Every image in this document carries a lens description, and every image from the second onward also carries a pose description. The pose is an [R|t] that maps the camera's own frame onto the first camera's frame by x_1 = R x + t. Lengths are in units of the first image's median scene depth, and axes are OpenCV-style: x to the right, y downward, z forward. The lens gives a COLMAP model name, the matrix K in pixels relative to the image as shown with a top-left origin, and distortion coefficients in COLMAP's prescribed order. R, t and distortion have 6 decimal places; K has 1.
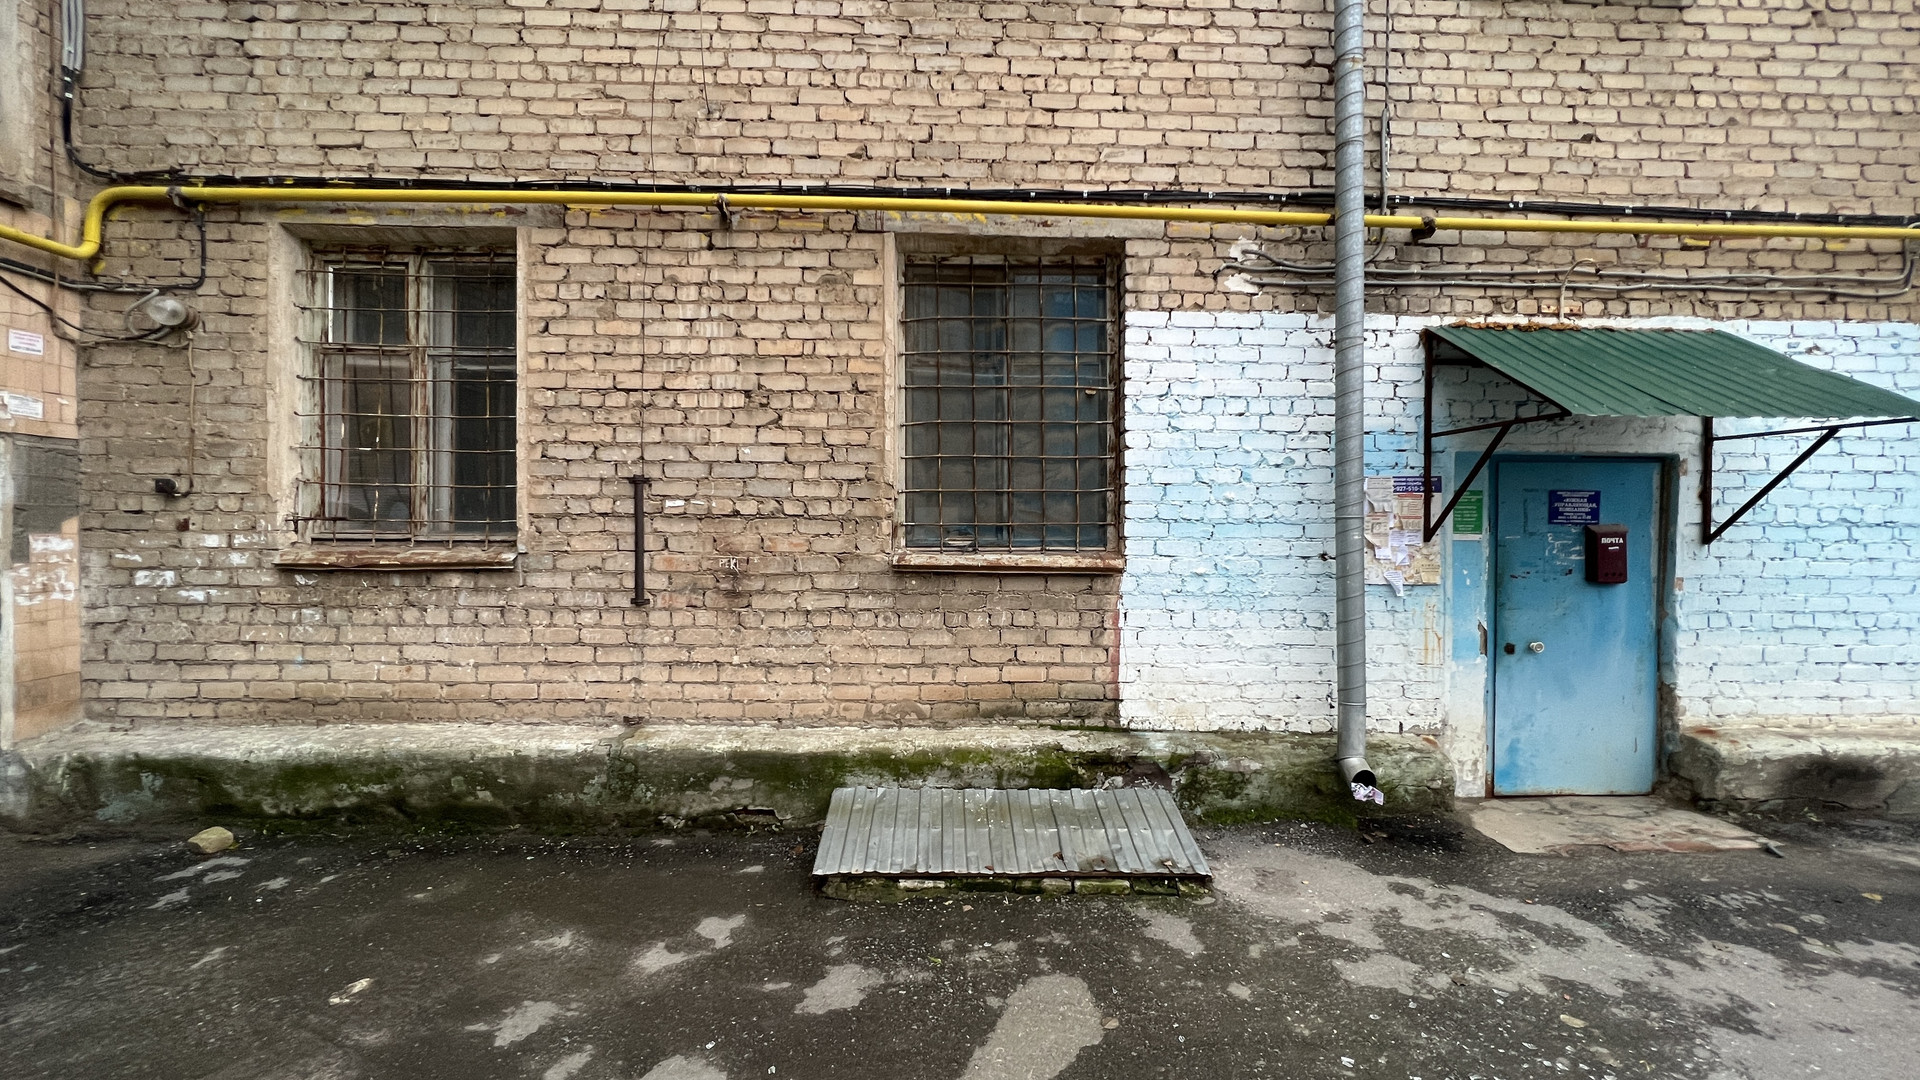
lens RADIAL K [[767.2, 0, 966.9], [0, 767.2, 543.8], [0, 0, 1]] dist [-0.000229, -0.000272]
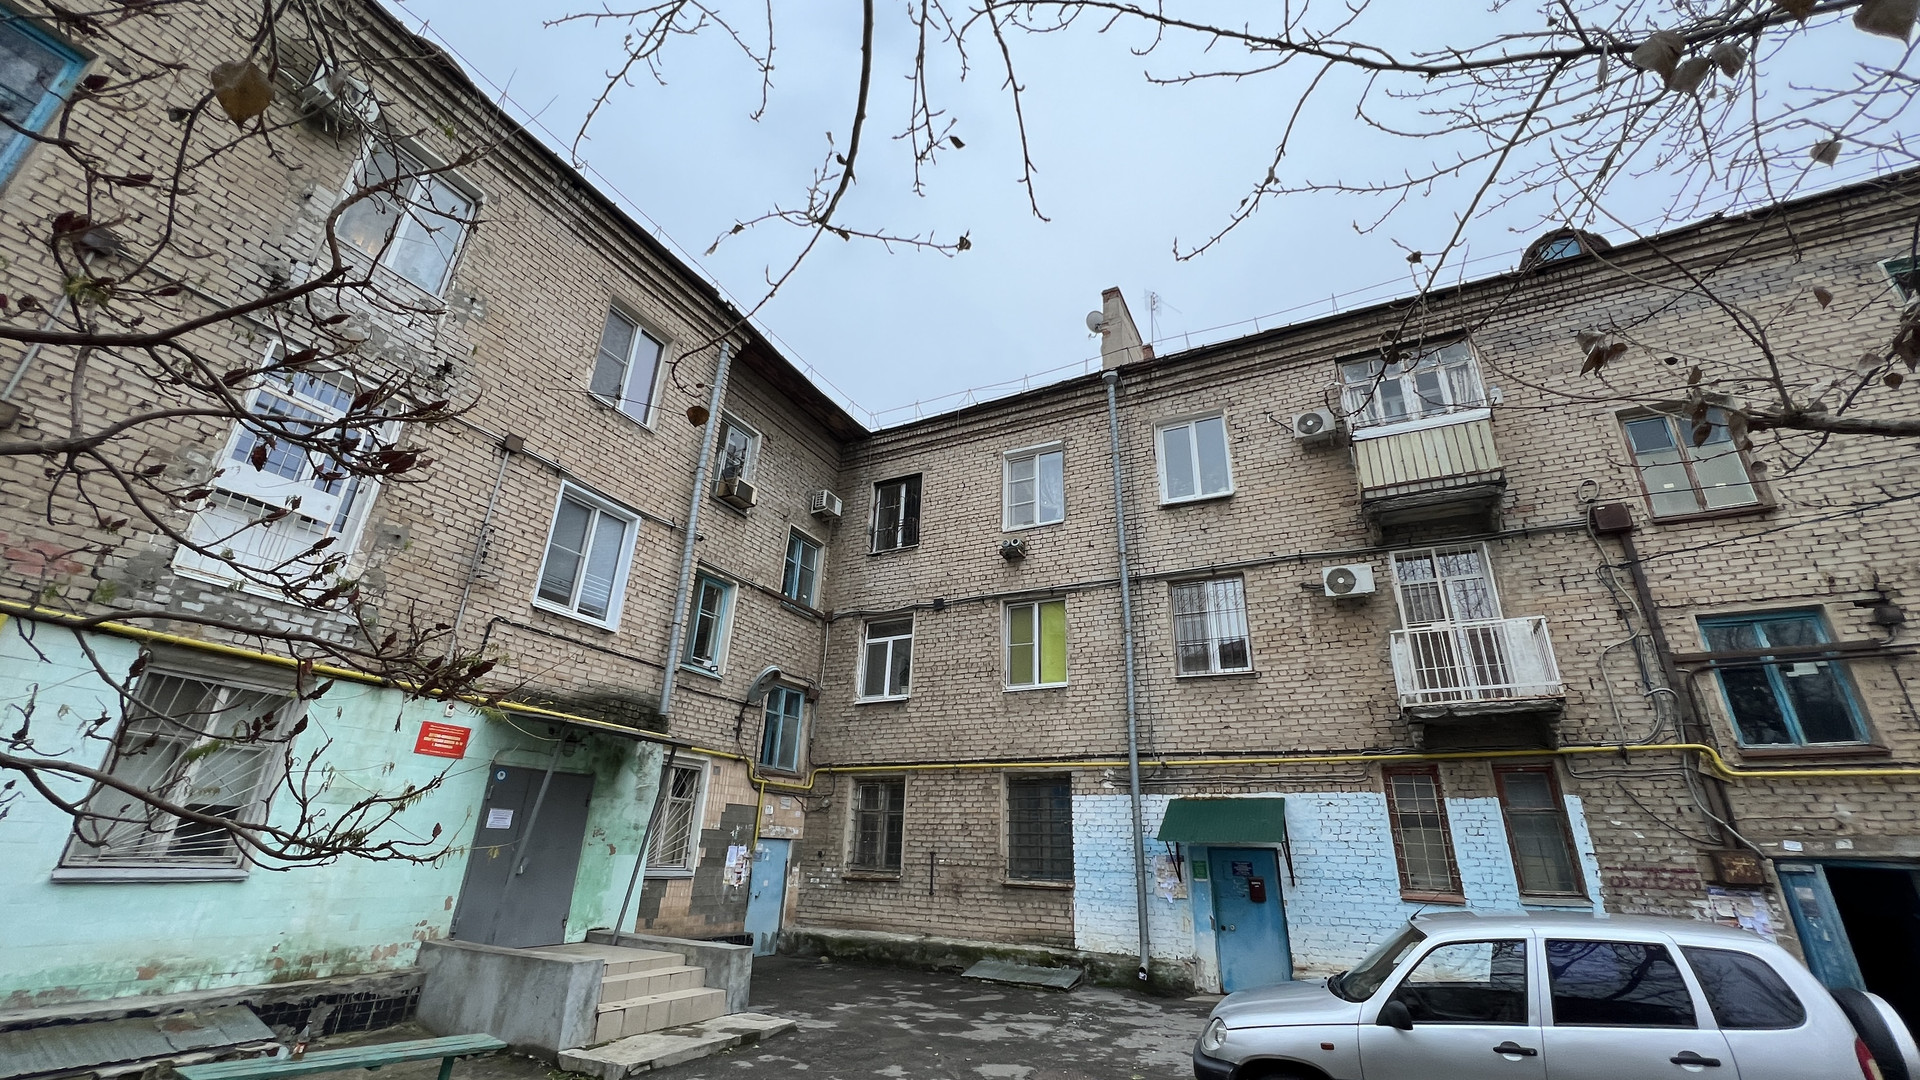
lens RADIAL K [[781.9, 0, 960.0], [0, 781.9, 540.0], [0, 0, 1]] dist [-0.004624, -0.000106]
pose [[0.870897, -0.169129, -0.461448, 1.434904], [-0.029697, 0.919096, -0.392912, -0.003913], [0.490568, 0.355890, 0.795416, -2.066369]]
